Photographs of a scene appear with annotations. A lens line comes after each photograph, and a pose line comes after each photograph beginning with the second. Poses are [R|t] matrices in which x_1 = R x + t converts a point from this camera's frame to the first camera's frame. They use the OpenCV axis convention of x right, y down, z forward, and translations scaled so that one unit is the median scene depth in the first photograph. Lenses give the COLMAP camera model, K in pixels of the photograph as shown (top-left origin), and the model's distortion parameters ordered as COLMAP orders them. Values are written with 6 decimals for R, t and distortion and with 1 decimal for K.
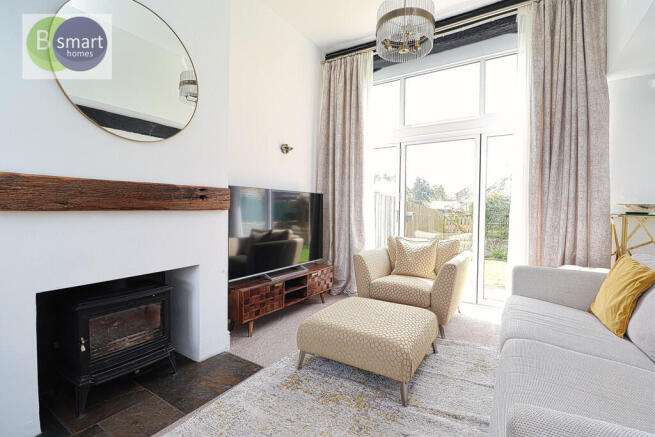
lens RADIAL K [[310.4, 0, 326.2], [0, 310.4, 218.1], [0, 0, 1]] dist [-0.025631, -0.001717]
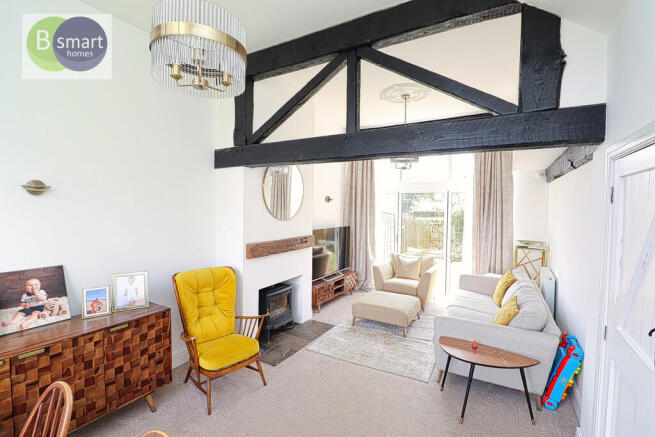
lens RADIAL K [[310.4, 0, 327.1], [0, 310.4, 214.9], [0, 0, 1]] dist [-0.025631, -0.001717]
pose [[0.999395, 0.002262, 0.034695, -0.249004], [-0.002233, 0.999997, -0.000880, -0.182486], [-0.034697, 0.000802, 0.999398, -0.783777]]
